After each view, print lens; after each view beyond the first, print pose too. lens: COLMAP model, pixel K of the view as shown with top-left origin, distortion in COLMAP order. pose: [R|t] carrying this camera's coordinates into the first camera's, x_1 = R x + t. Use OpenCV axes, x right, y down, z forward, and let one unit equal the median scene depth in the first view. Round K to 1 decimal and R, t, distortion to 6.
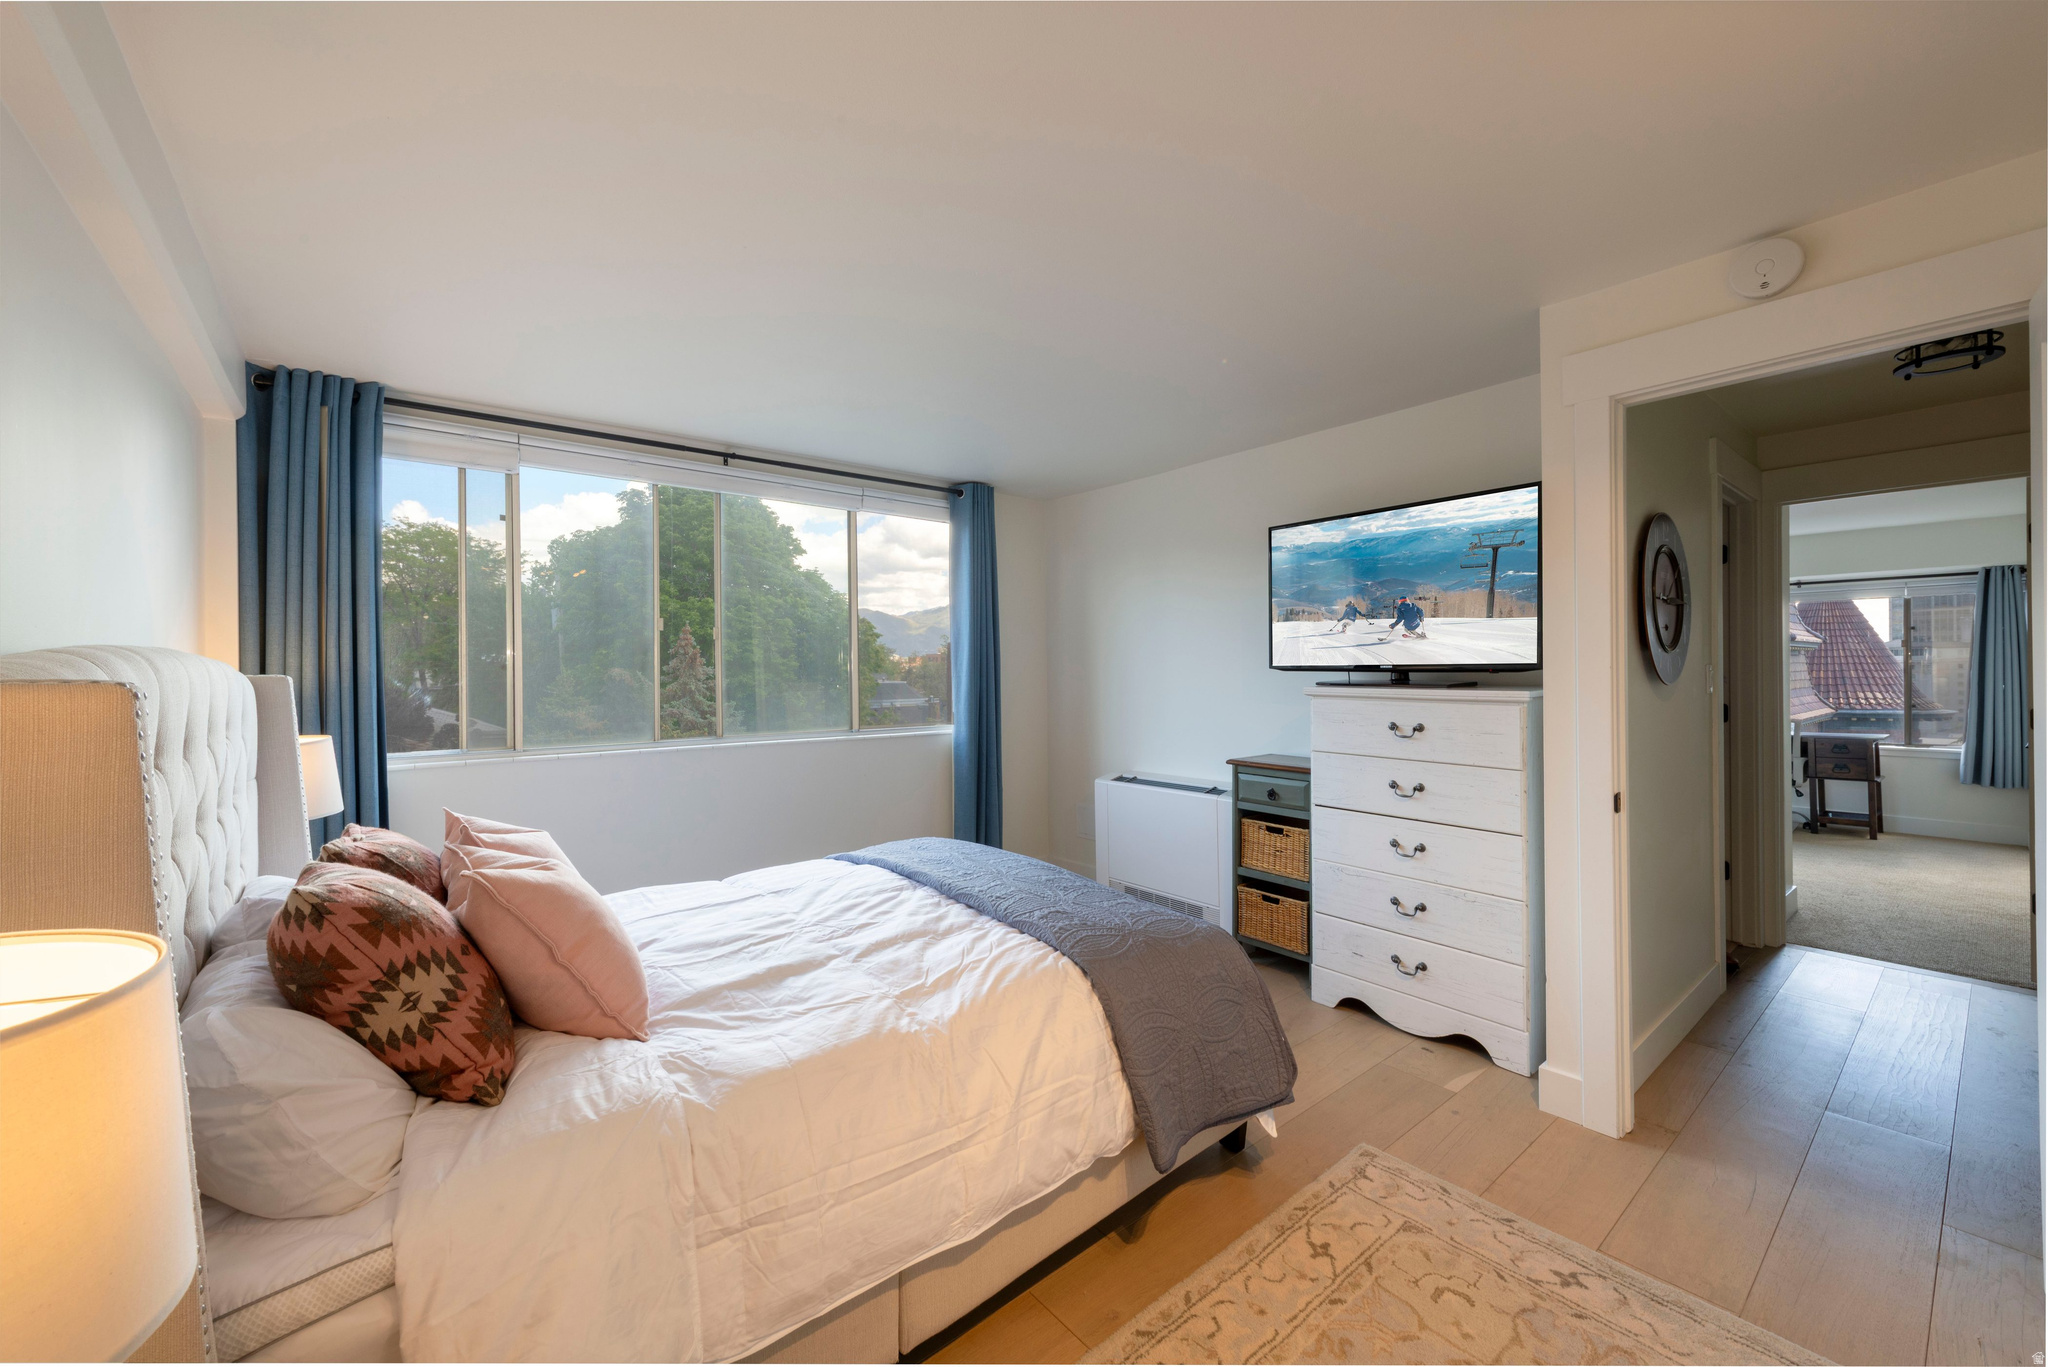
lens RADIAL K [[785.7, 0, 1024.0], [0, 785.7, 683.5], [0, 0, 1]] dist [0.001352, 0.000041]
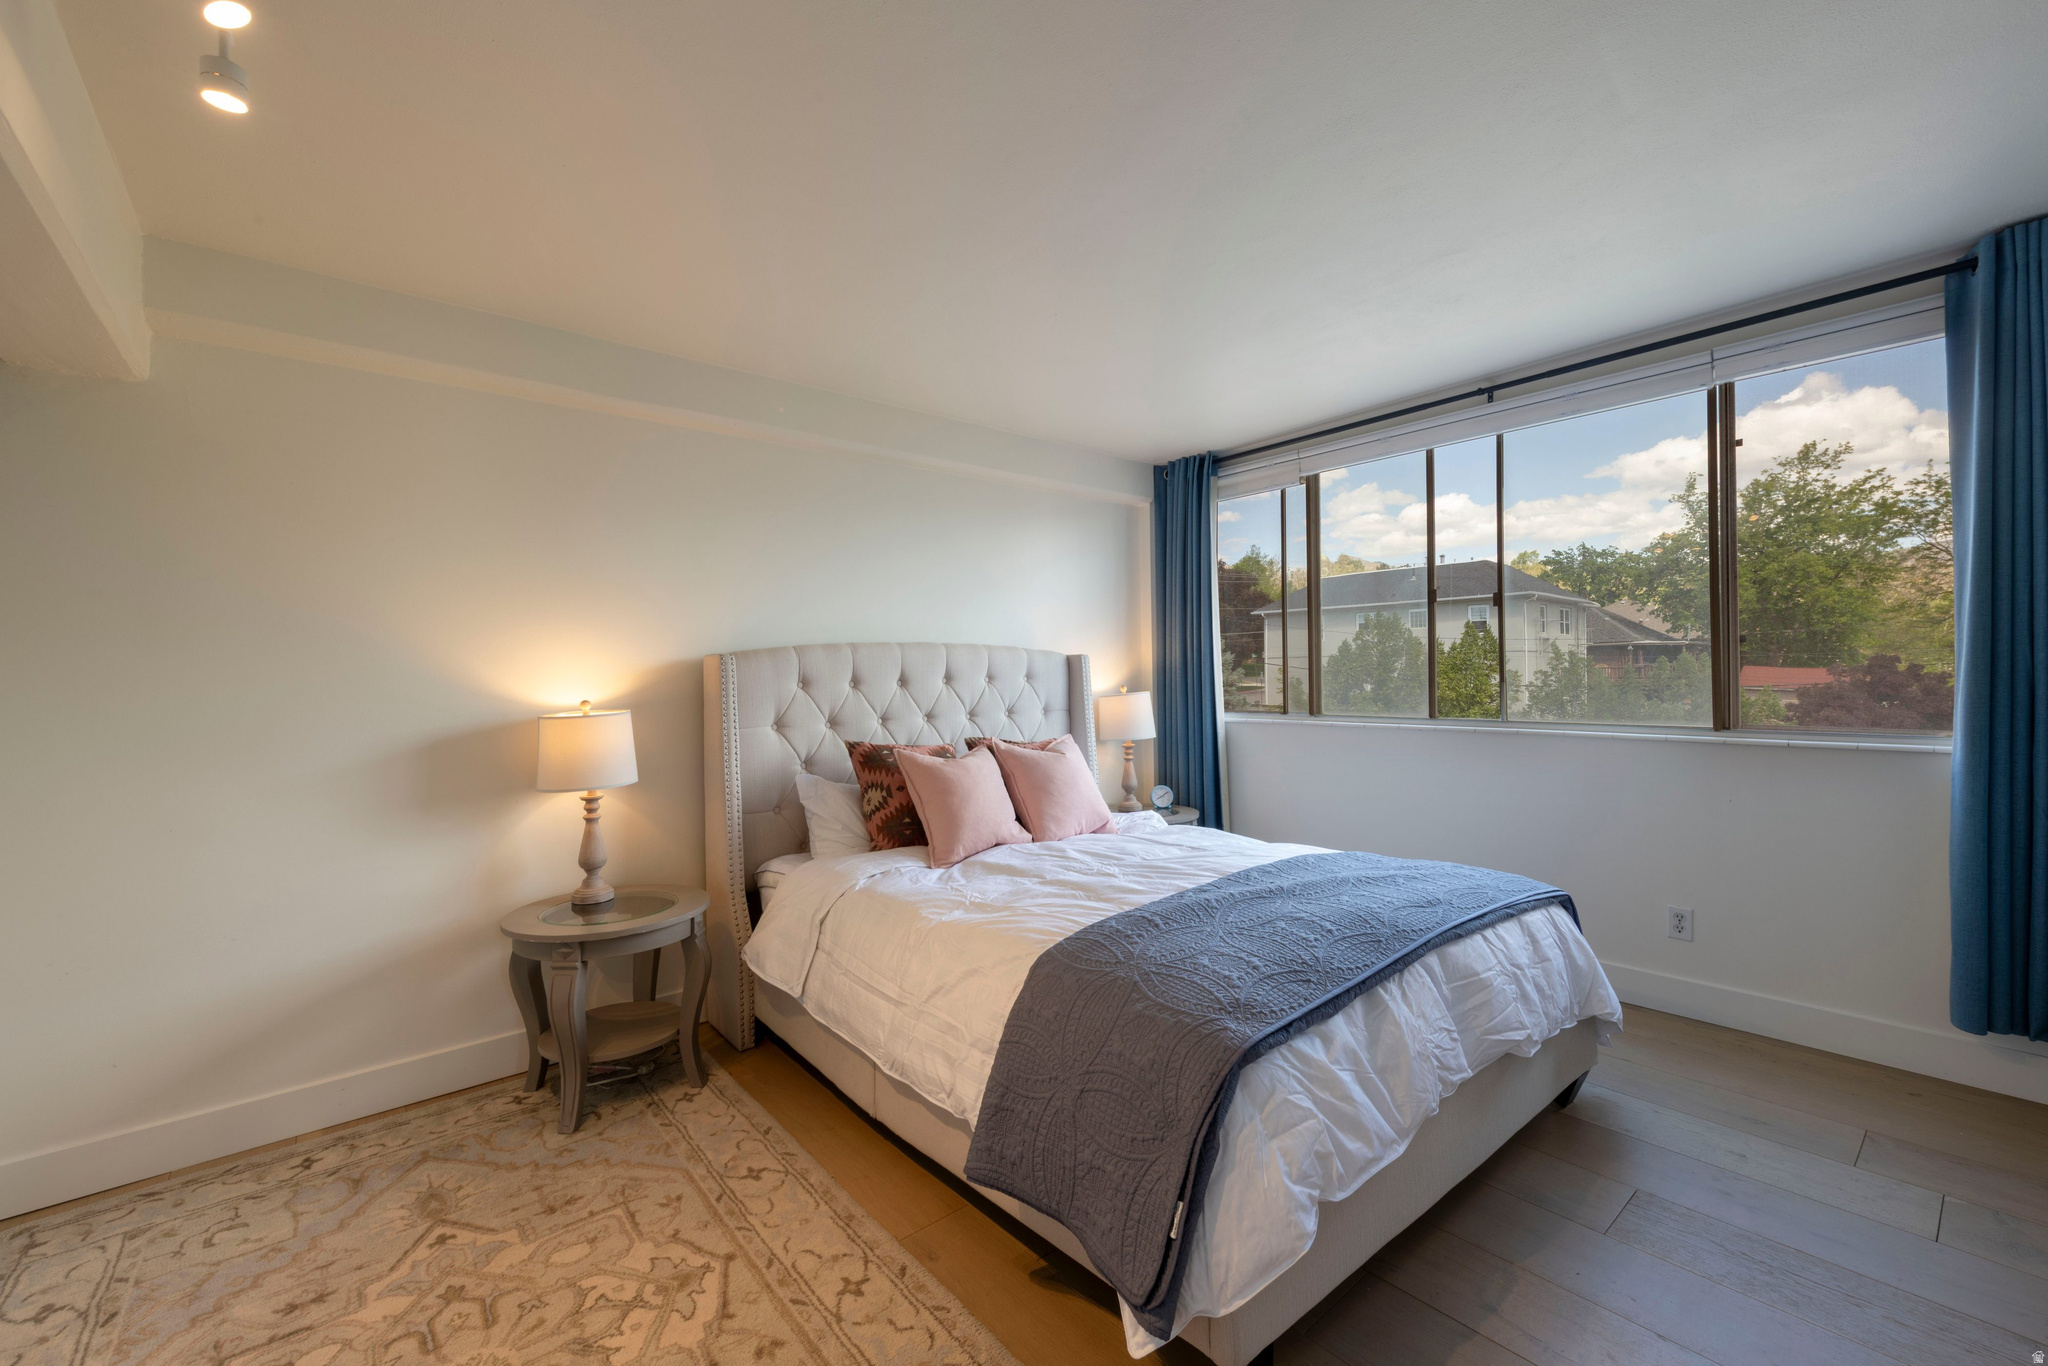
lens RADIAL K [[827.4, 0, 1024.0], [0, 827.4, 683.0], [0, 0, 1]] dist [-0.000586, -0.000228]
pose [[0.010872, 0.016106, -0.999811, 0.854074], [-0.000333, 0.999870, 0.016103, 0.022291], [0.999941, 0.000158, 0.010876, 0.794442]]
